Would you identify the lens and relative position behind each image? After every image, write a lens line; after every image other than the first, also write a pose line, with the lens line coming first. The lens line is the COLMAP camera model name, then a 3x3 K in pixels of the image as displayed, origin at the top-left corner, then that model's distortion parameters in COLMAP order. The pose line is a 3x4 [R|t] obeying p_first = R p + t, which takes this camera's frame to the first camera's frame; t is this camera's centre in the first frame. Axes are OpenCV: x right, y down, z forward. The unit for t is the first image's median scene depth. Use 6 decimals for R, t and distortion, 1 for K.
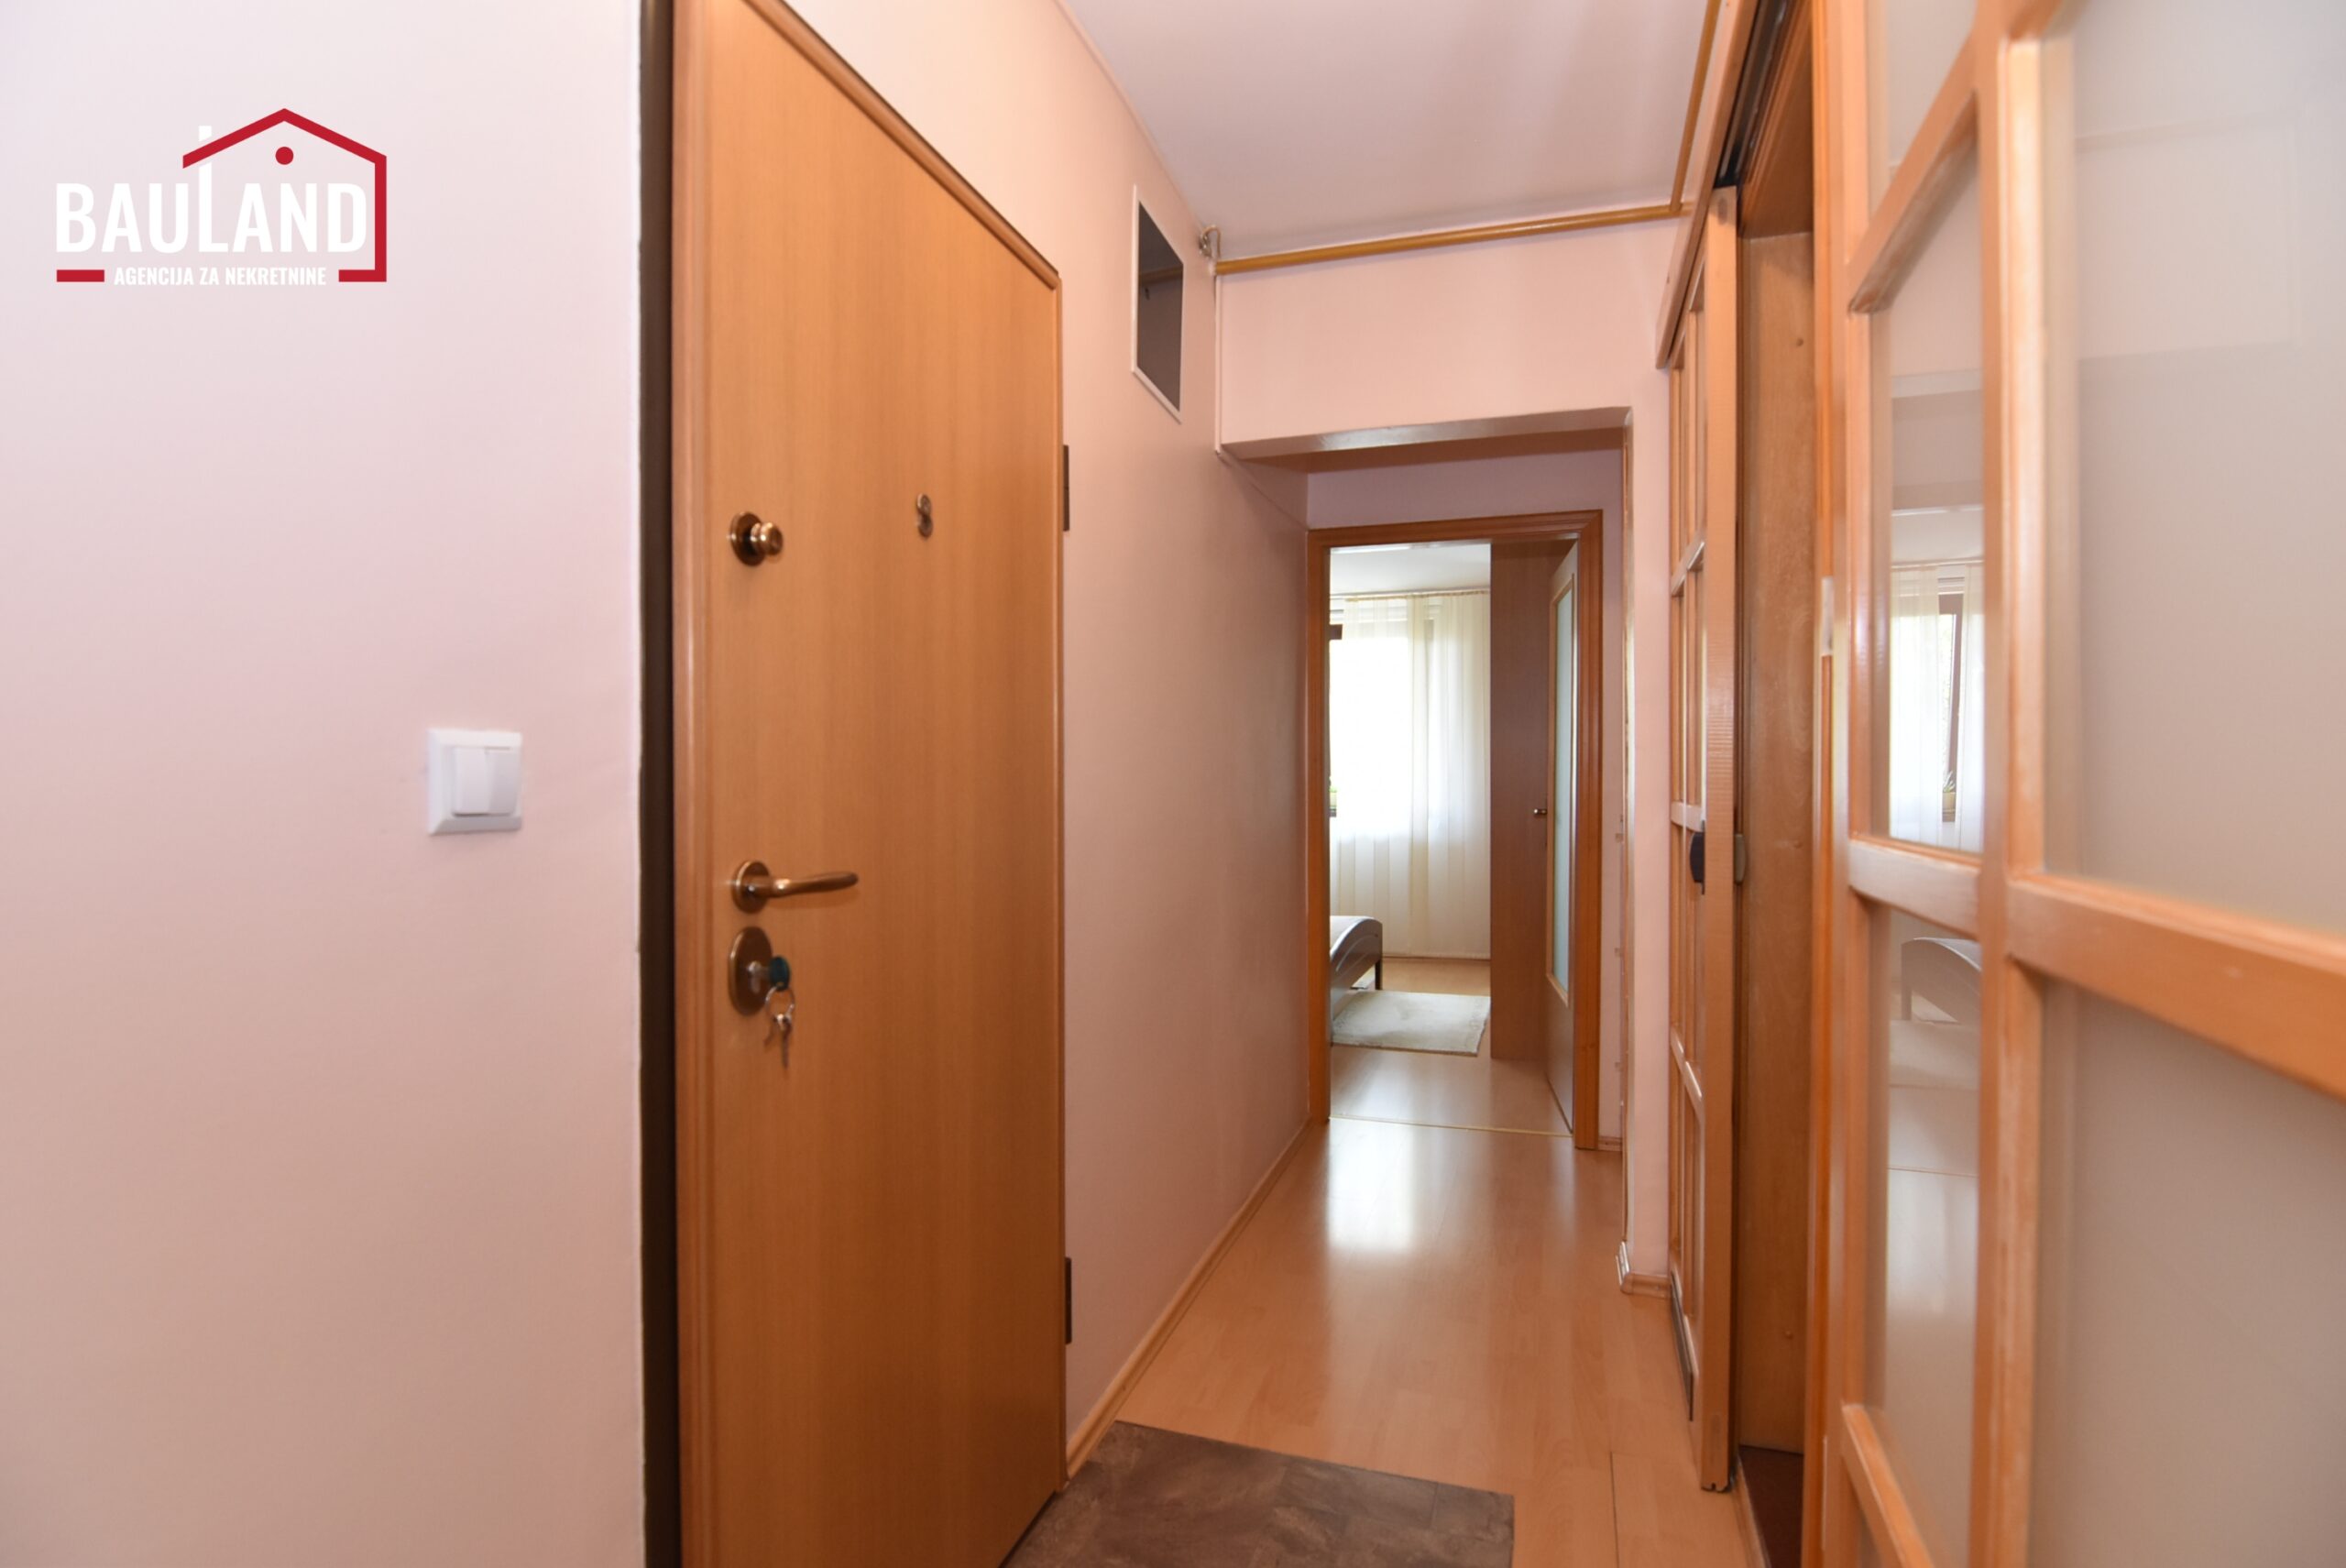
lens RADIAL K [[1144.8, 0, 1168.6], [0, 1144.8, 781.4], [0, 0, 1]] dist [-0.003626, -0.014234]
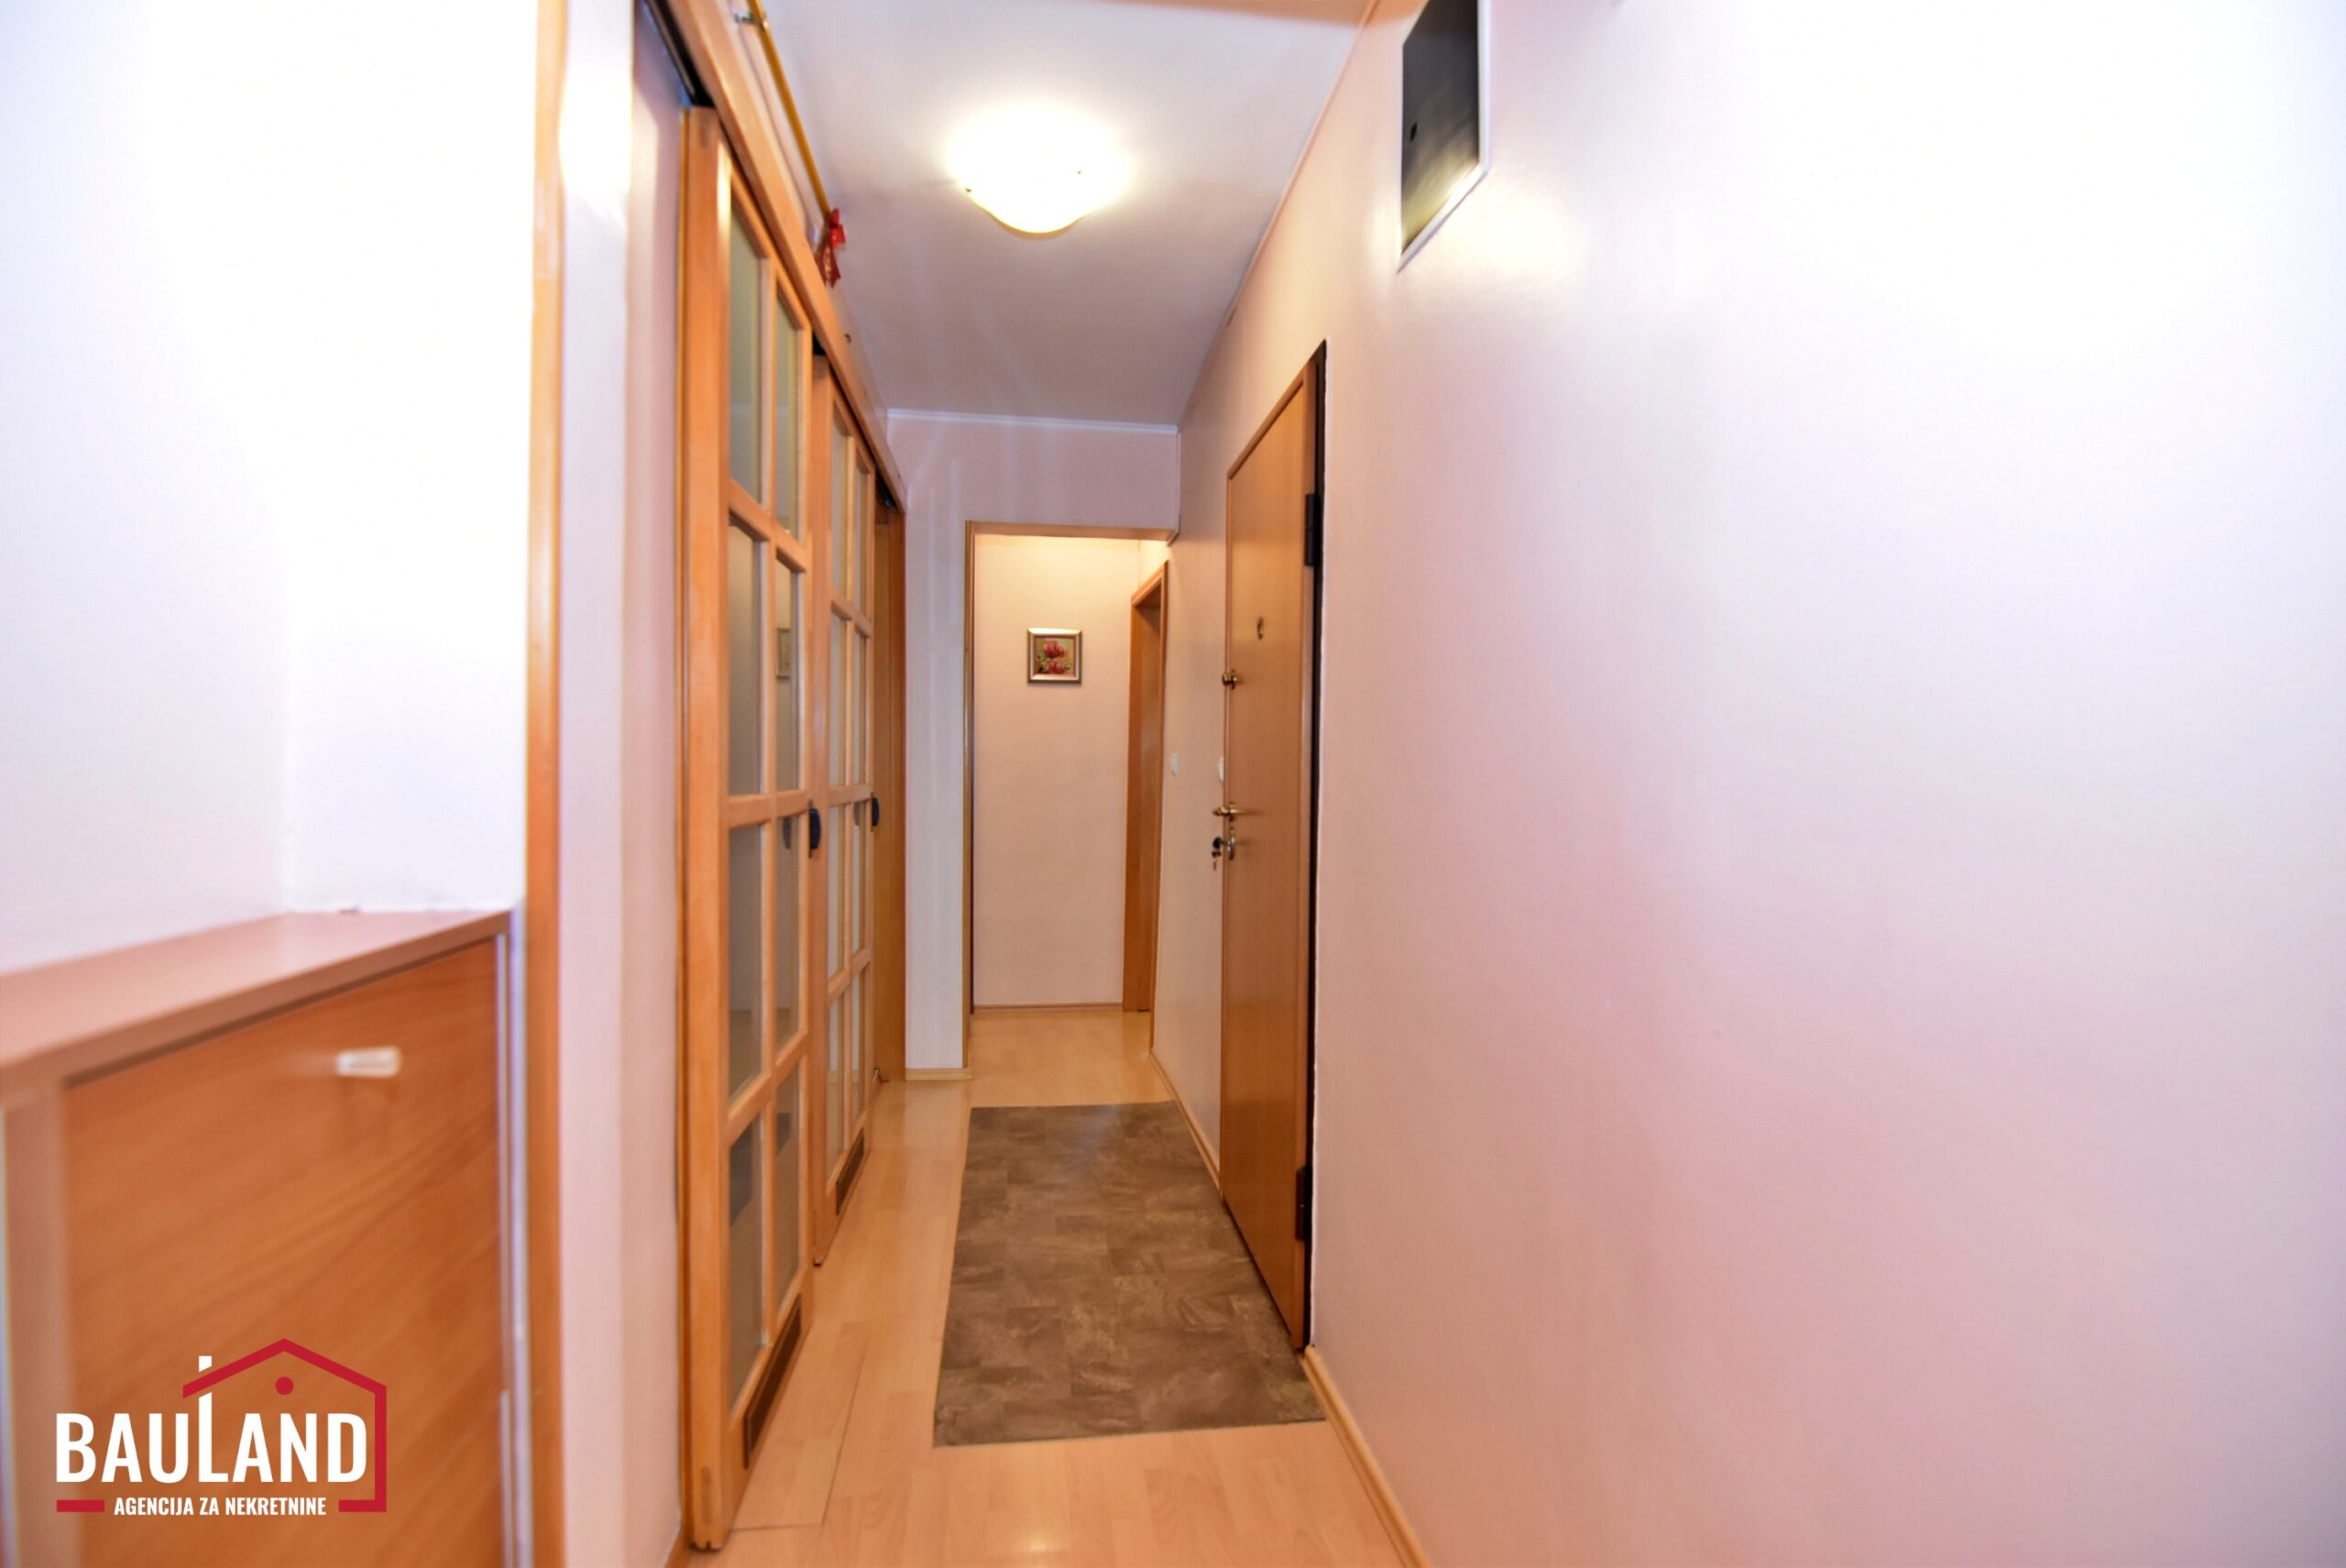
lens RADIAL K [[1144.8, 0, 1168.6], [0, 1144.8, 781.4], [0, 0, 1]] dist [-0.003626, -0.014234]
pose [[-0.891681, 0.002559, -0.452657, 0.589697], [-0.006399, 0.999813, 0.018256, -0.011724], [0.452619, 0.019175, -0.891498, 2.045422]]
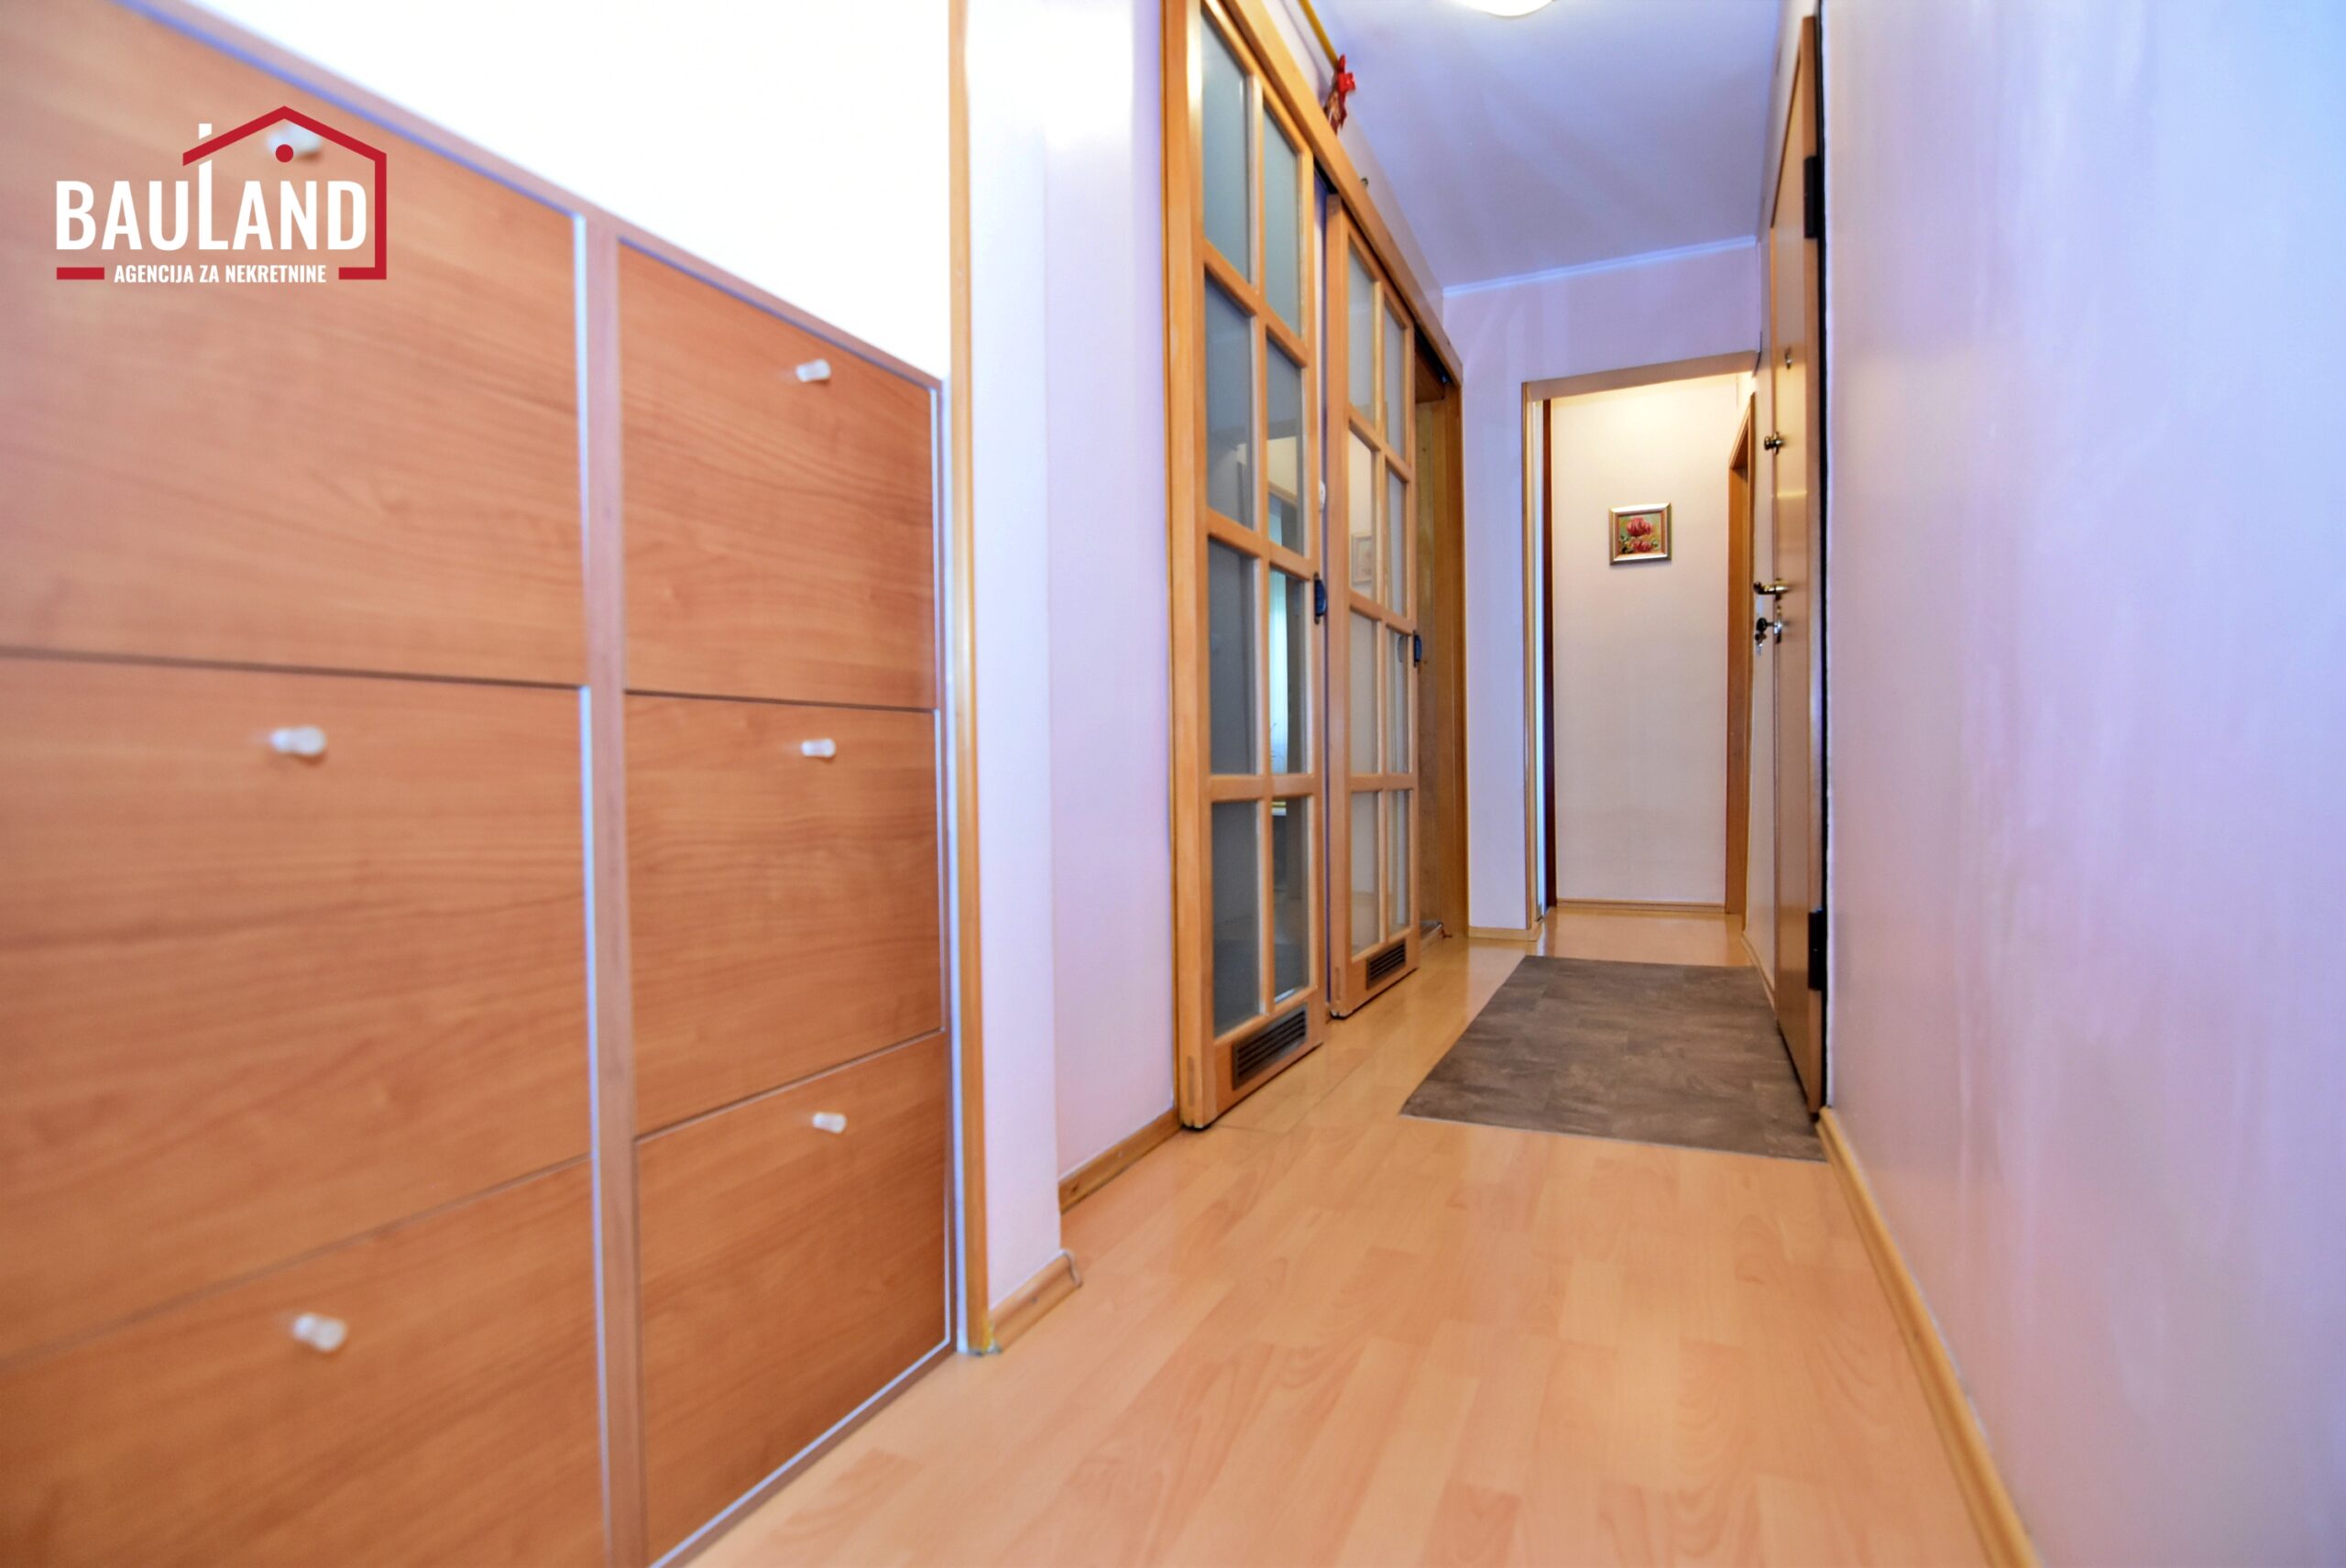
lens RADIAL K [[1144.8, 0, 1168.6], [0, 1144.8, 781.4], [0, 0, 1]] dist [-0.003626, -0.014234]
pose [[-0.996053, 0.012876, 0.087819, 0.428927], [0.013687, 0.999869, 0.008649, 0.283520], [-0.087696, 0.009817, -0.996099, 2.170939]]
